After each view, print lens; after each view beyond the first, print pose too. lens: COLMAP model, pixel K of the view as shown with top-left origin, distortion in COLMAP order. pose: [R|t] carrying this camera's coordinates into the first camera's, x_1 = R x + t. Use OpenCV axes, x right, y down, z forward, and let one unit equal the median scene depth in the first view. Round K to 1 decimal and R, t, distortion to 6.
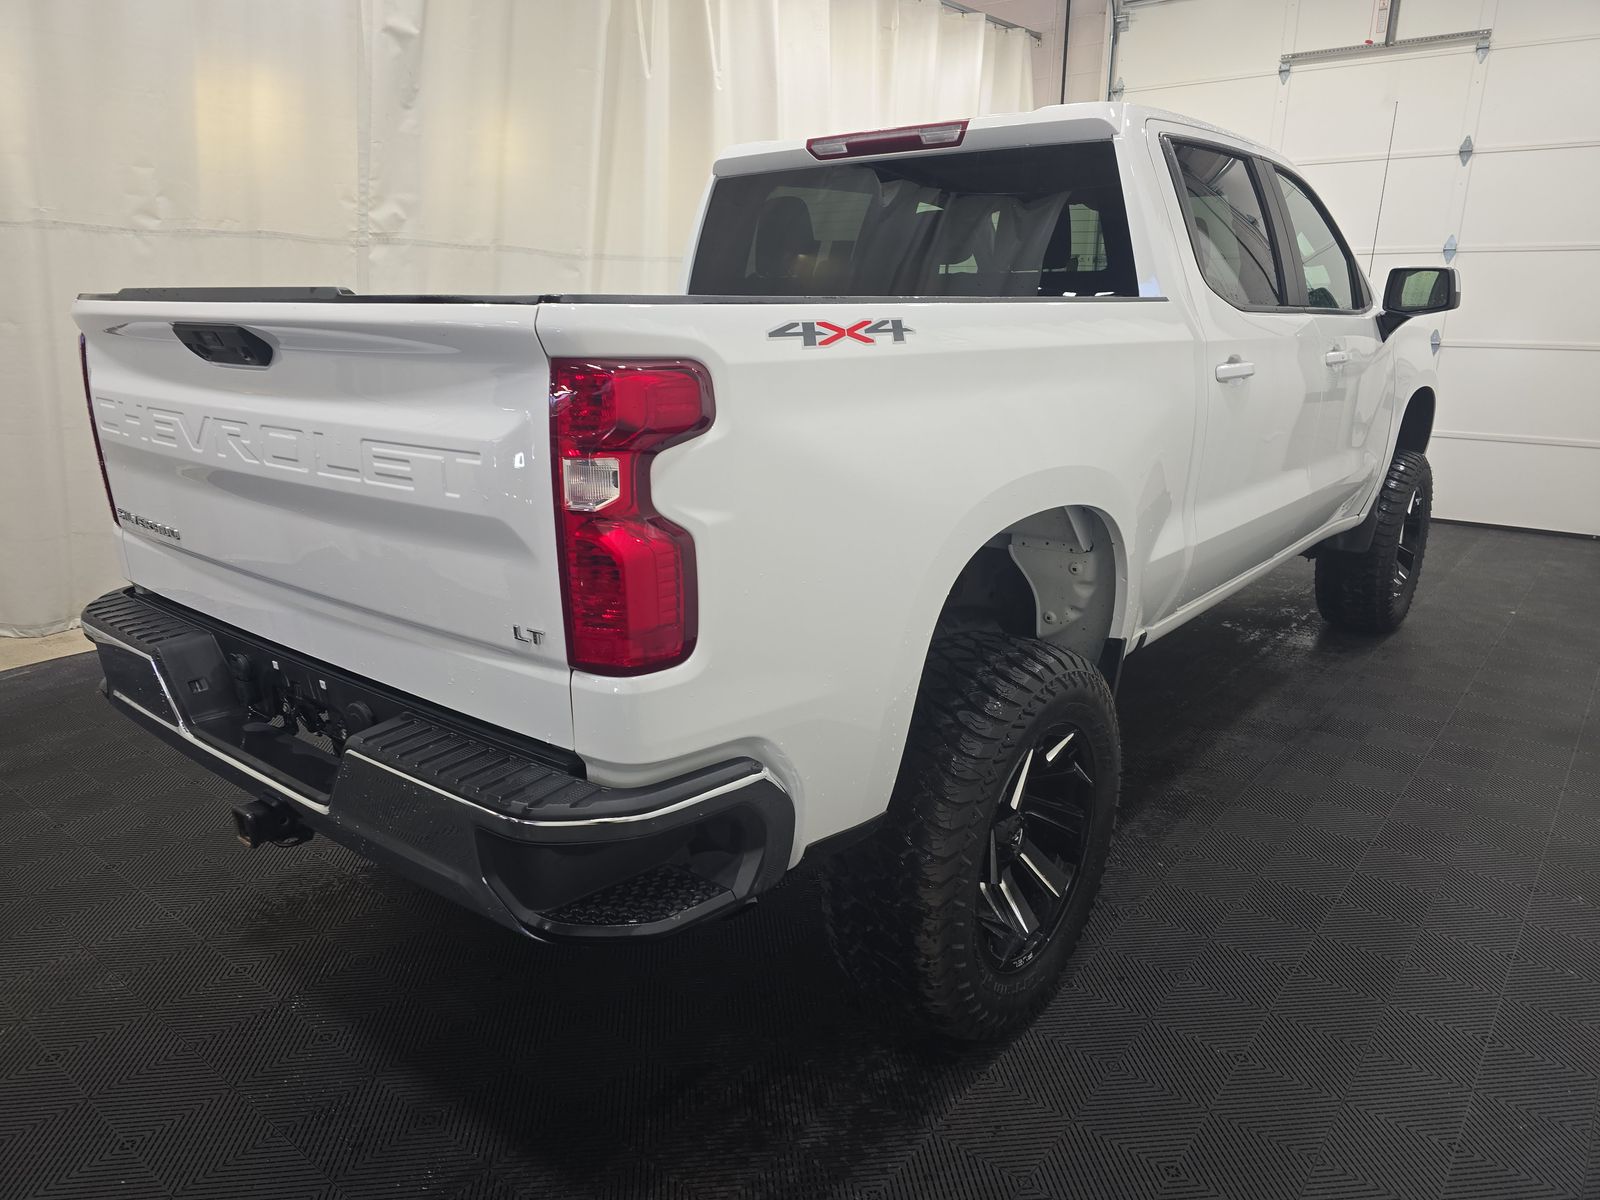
lens RADIAL K [[1062.1, 0, 799.7], [0, 1062.1, 598.0], [0, 0, 1]] dist [0.034416, -0.028513]
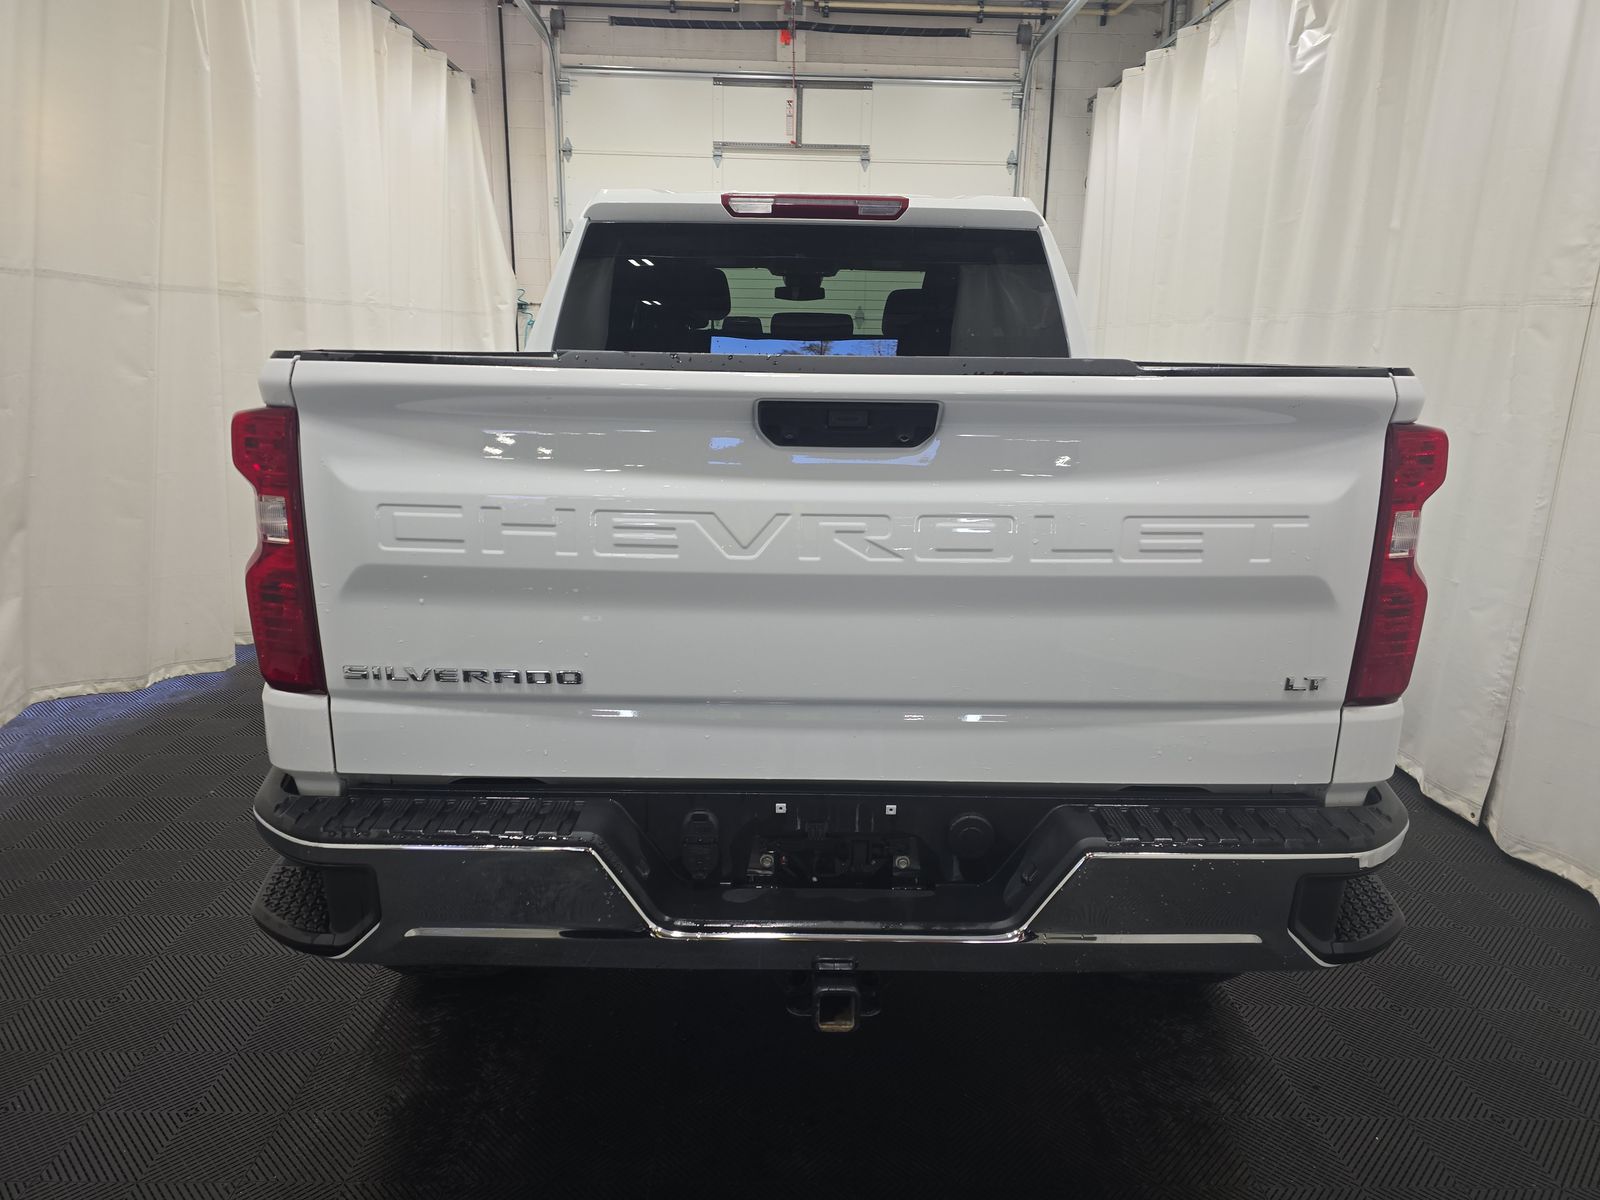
lens RADIAL K [[1062.1, 0, 799.9], [0, 1062.1, 607.0], [0, 0, 1]] dist [0.034416, -0.028513]
pose [[0.771519, -0.136311, 0.621432, -0.660334], [0.156281, 0.987455, 0.022573, -0.073331], [-0.616712, 0.079703, 0.783143, 0.240225]]
